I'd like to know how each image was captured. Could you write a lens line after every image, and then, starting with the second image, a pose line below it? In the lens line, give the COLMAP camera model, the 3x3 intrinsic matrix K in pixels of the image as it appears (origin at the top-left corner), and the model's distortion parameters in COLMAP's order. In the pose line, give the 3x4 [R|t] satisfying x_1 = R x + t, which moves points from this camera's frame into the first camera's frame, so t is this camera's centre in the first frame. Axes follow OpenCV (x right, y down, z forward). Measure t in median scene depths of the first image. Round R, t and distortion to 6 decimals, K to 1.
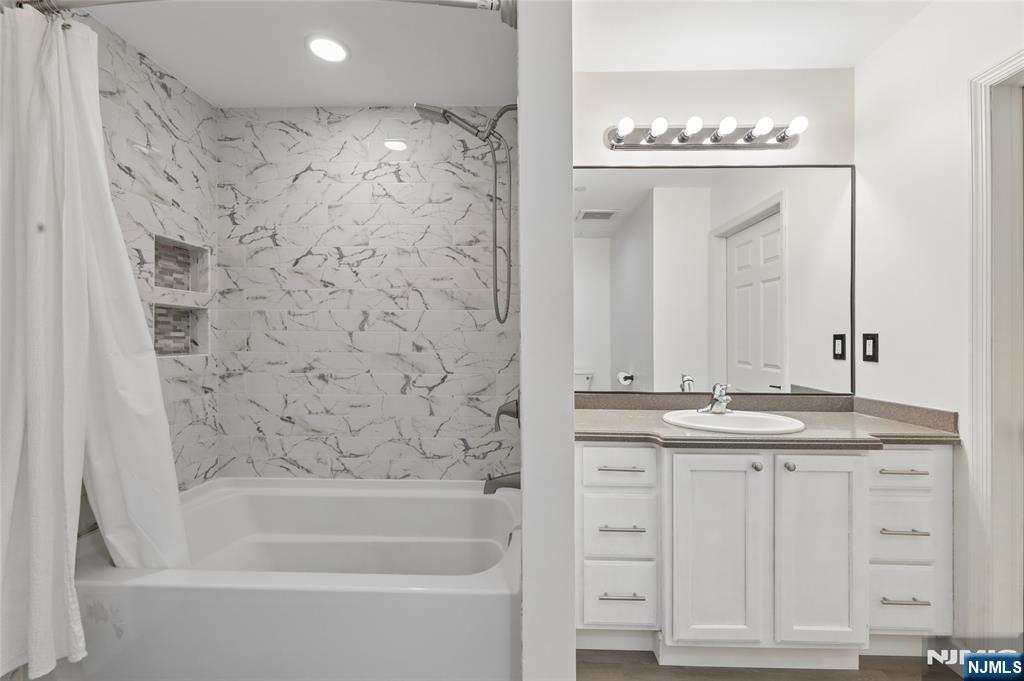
lens RADIAL K [[416.9, 0, 513.5], [0, 416.9, 340.2], [0, 0, 1]] dist [-0.002417, -0.000197]
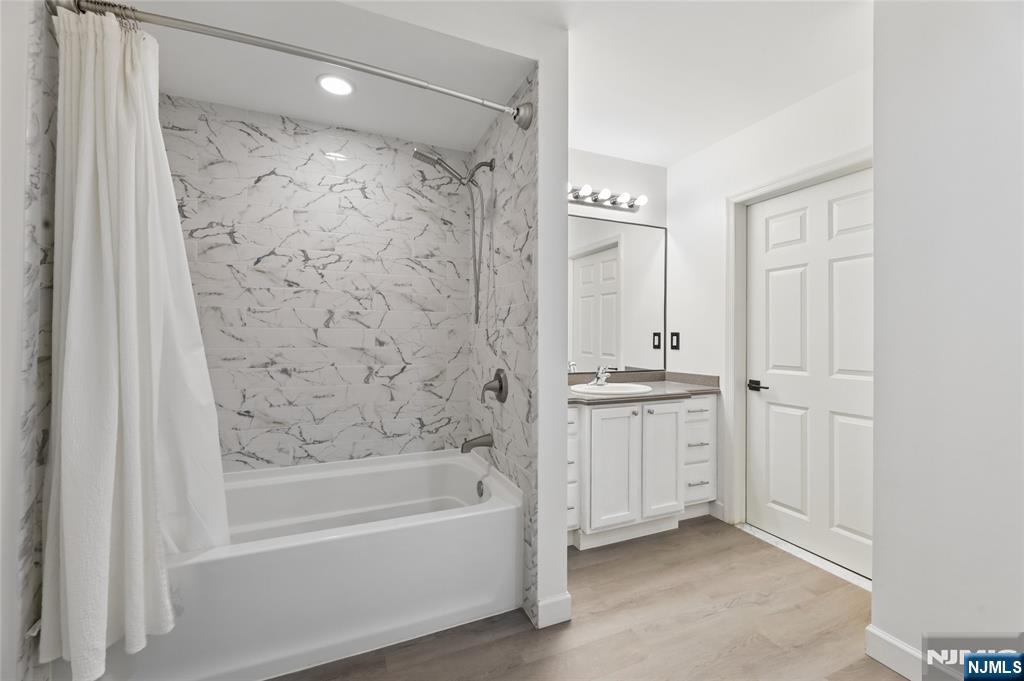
lens RADIAL K [[413.0, 0, 511.3], [0, 413.0, 335.7], [0, 0, 1]] dist [-0.001279, -0.000178]
pose [[0.908525, 0.000924, 0.417829, -0.379860], [-0.001313, 0.999999, 0.000643, -0.002944], [-0.417828, -0.001132, 0.908526, -0.196617]]
